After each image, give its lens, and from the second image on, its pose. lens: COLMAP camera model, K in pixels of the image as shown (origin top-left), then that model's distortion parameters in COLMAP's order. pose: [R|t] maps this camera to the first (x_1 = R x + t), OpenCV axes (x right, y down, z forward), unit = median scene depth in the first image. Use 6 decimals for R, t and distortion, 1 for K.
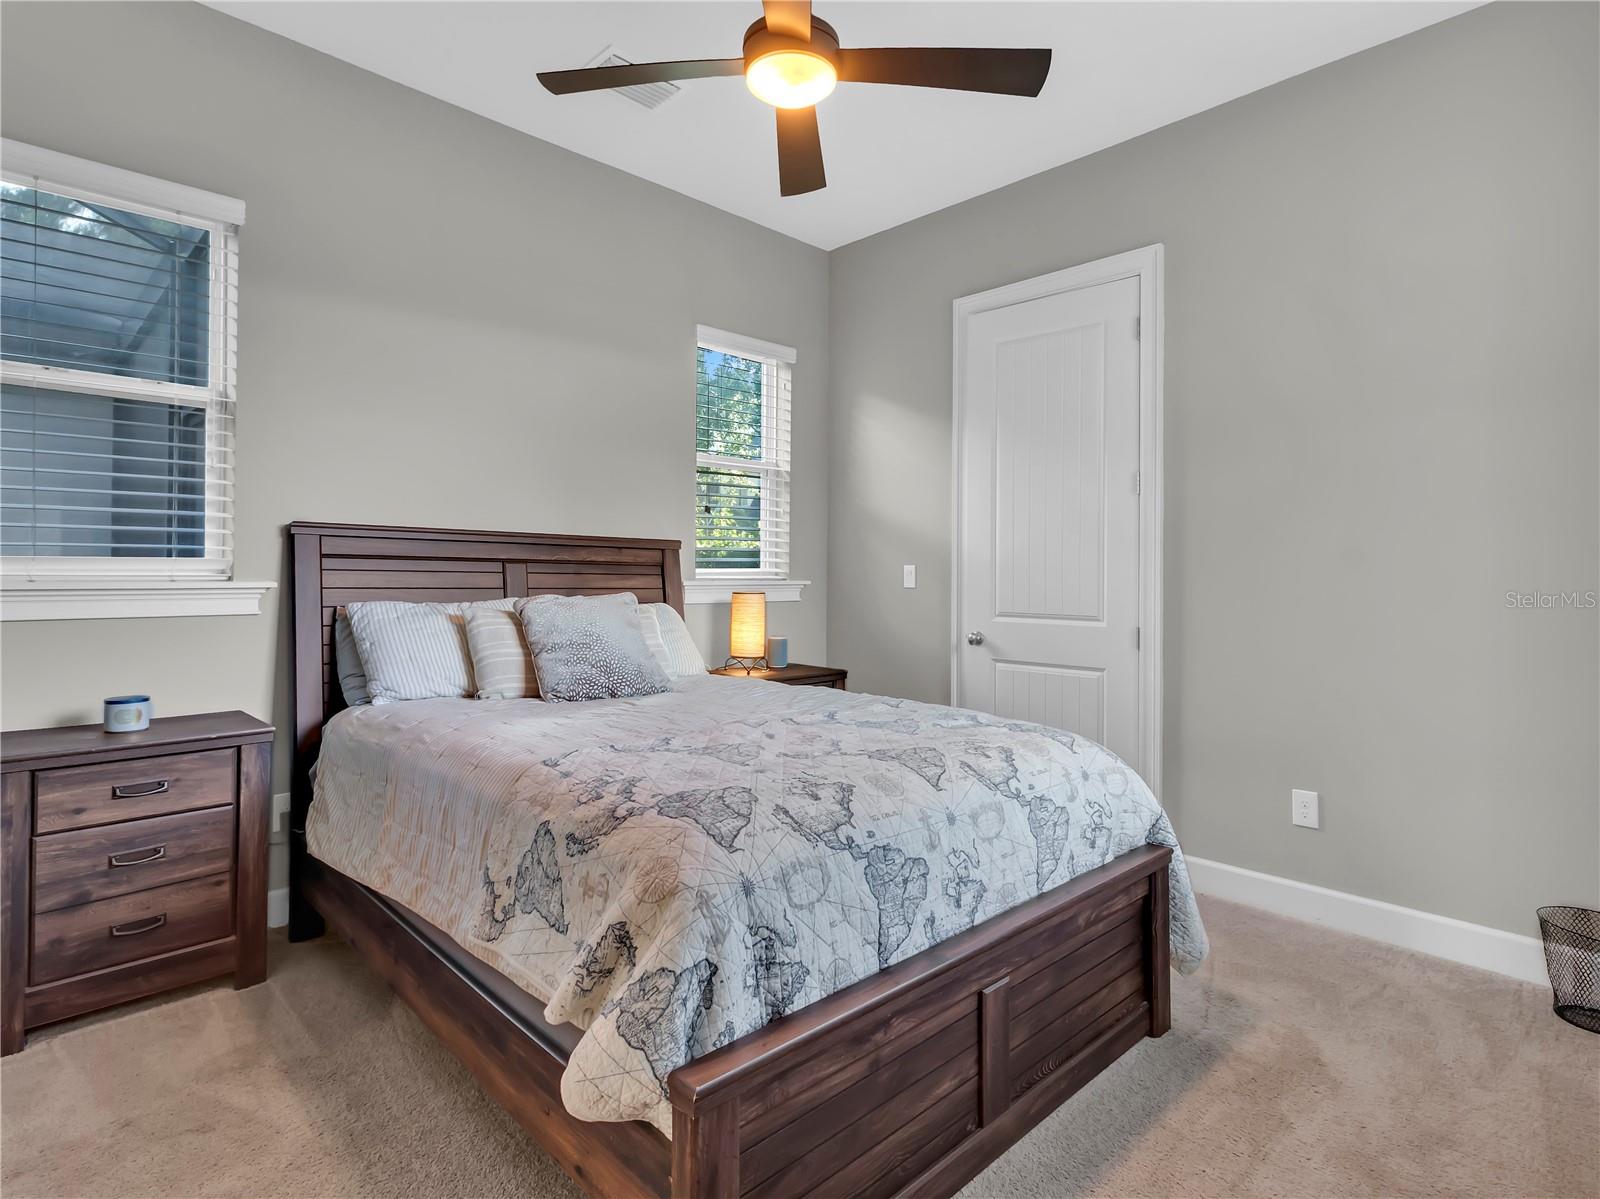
lens RADIAL K [[847.5, 0, 762.8], [0, 847.5, 571.4], [0, 0, 1]] dist [0.003019, -0.000477]
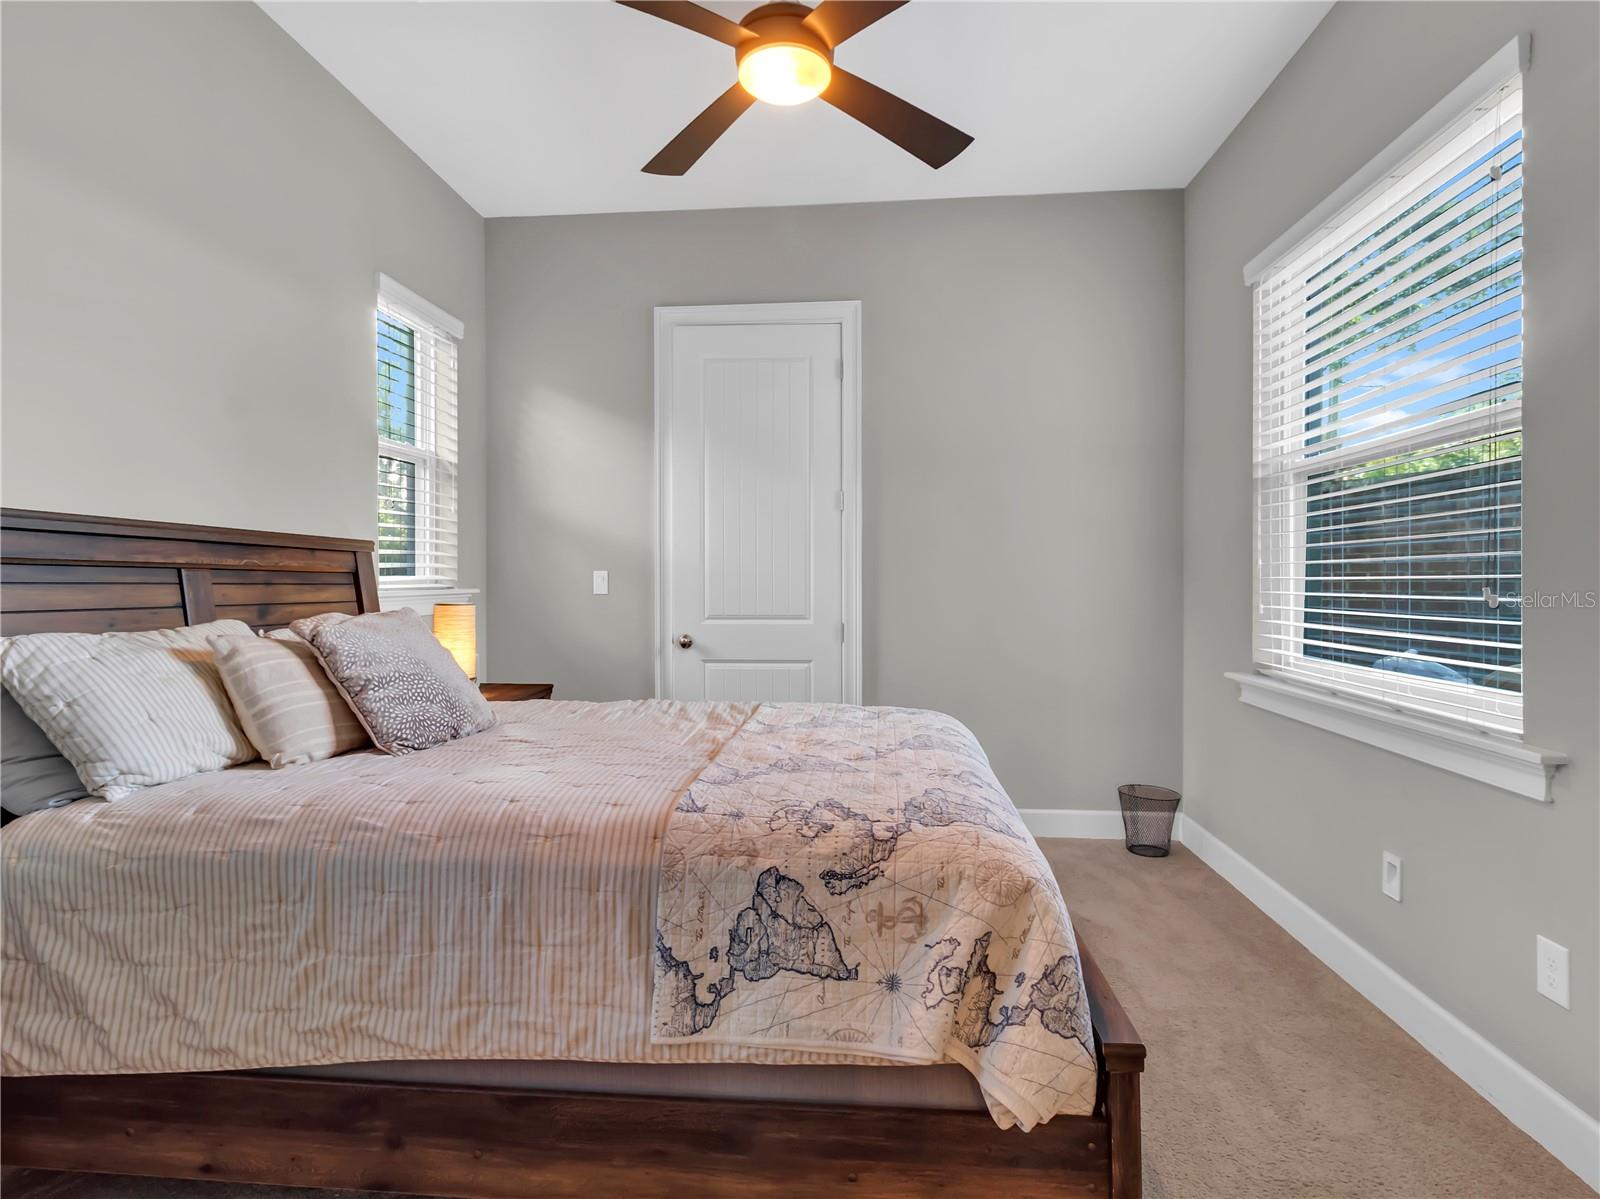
lens RADIAL K [[847.5, 0, 796.1], [0, 847.5, 589.1], [0, 0, 1]] dist [0.003019, -0.000477]
pose [[0.746070, -0.017448, 0.665639, -0.456978], [0.007194, 0.999809, 0.018144, -0.003873], [-0.665829, -0.008748, 0.746053, 0.190427]]
